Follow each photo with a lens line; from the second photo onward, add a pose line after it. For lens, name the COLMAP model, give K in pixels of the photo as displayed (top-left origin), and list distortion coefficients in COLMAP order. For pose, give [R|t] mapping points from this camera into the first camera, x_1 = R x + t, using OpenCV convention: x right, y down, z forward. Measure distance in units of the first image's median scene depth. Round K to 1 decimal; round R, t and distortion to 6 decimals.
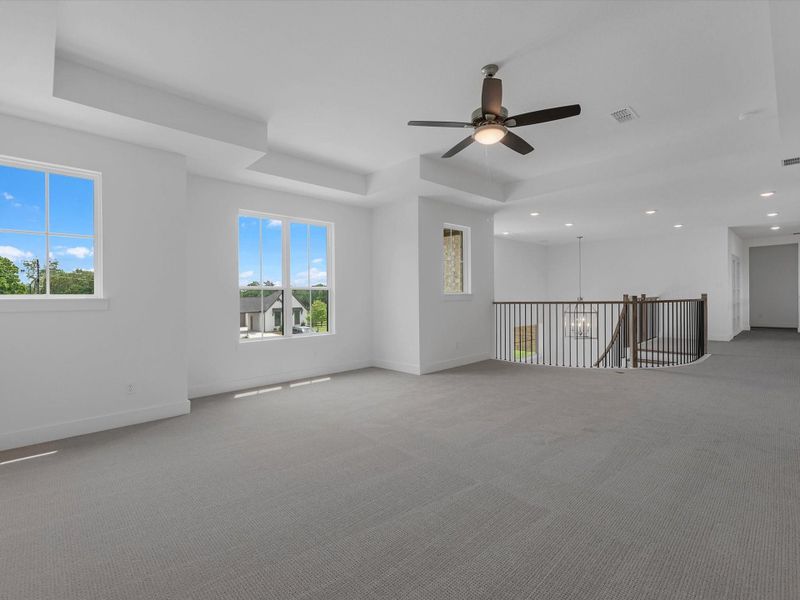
lens RADIAL K [[376.0, 0, 397.7], [0, 376.0, 303.9], [0, 0, 1]] dist [-0.000683, 0.000221]
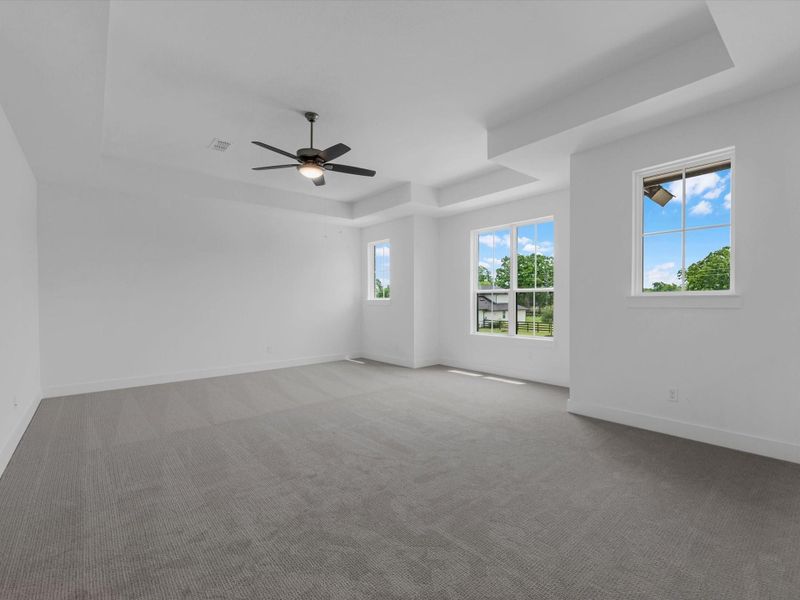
lens RADIAL K [[376.0, 0, 397.7], [0, 376.0, 303.9], [0, 0, 1]] dist [-0.000683, 0.000221]
pose [[-0.076635, 0.025737, -0.996727, 0.843715], [-0.006952, 0.999629, 0.026346, -0.031630], [0.997035, 0.008948, -0.076428, 0.800487]]
